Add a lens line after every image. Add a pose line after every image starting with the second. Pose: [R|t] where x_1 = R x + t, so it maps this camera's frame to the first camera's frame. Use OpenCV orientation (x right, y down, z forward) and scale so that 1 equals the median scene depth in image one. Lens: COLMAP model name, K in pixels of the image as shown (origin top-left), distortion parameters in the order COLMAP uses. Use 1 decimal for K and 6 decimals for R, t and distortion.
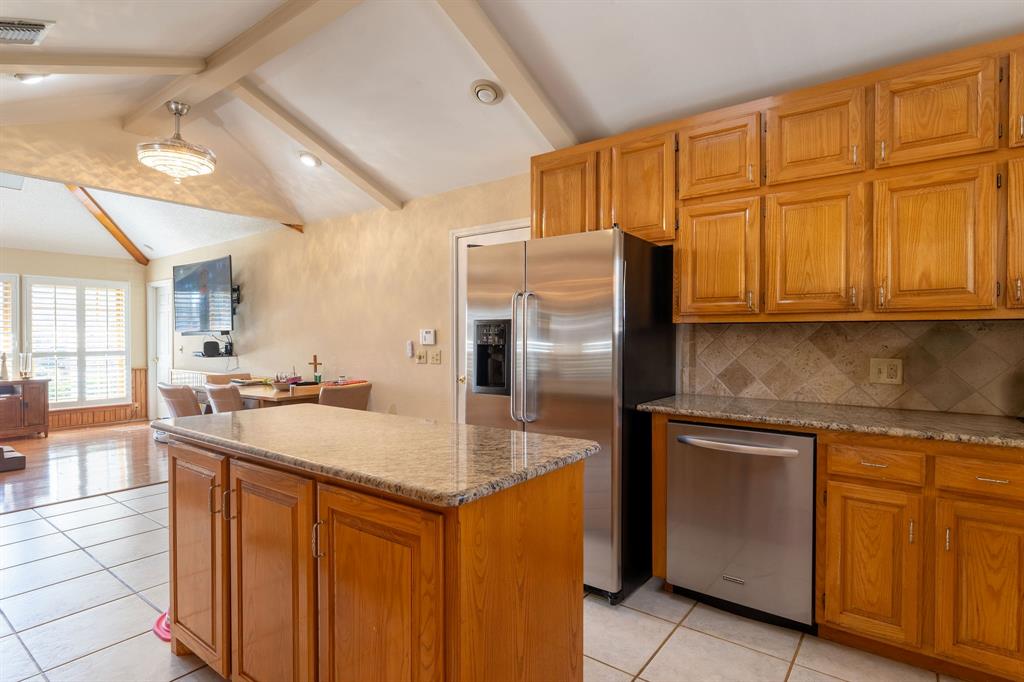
lens RADIAL K [[514.3, 0, 512.0], [0, 514.3, 341.0], [0, 0, 1]] dist [-0.002594, -0.000029]
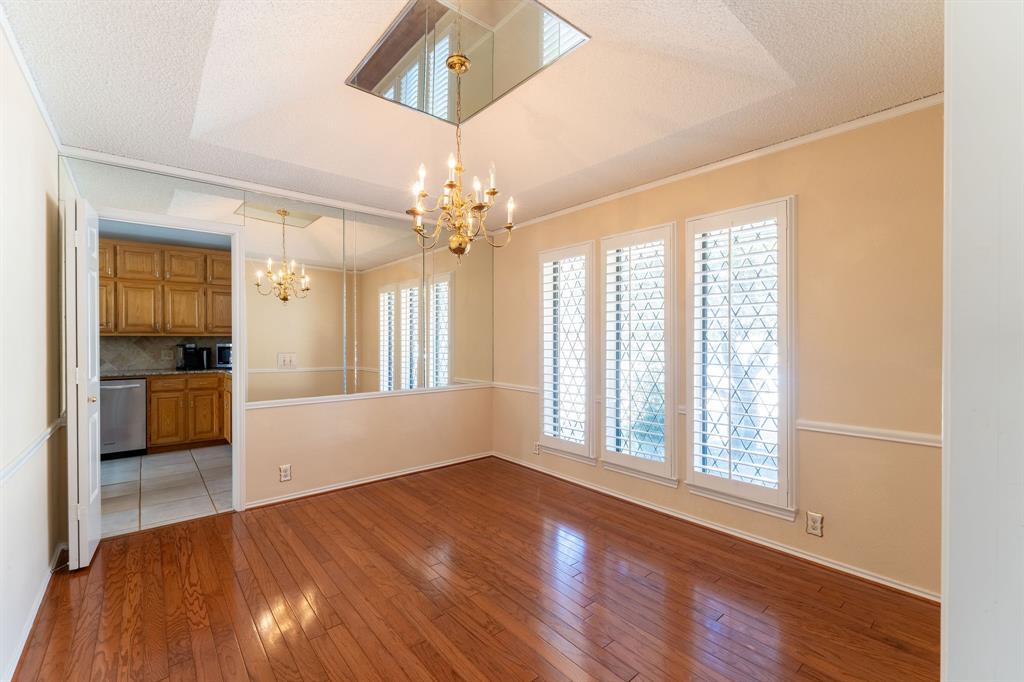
lens RADIAL K [[449.3, 0, 512.0], [0, 449.3, 341.0], [0, 0, 1]] dist [-0.002178, -0.000265]
pose [[0.228381, -0.006057, 0.973553, -1.175184], [0.013986, 0.999898, 0.002940, 0.005715], [-0.973471, 0.012945, 0.228442, -1.316611]]
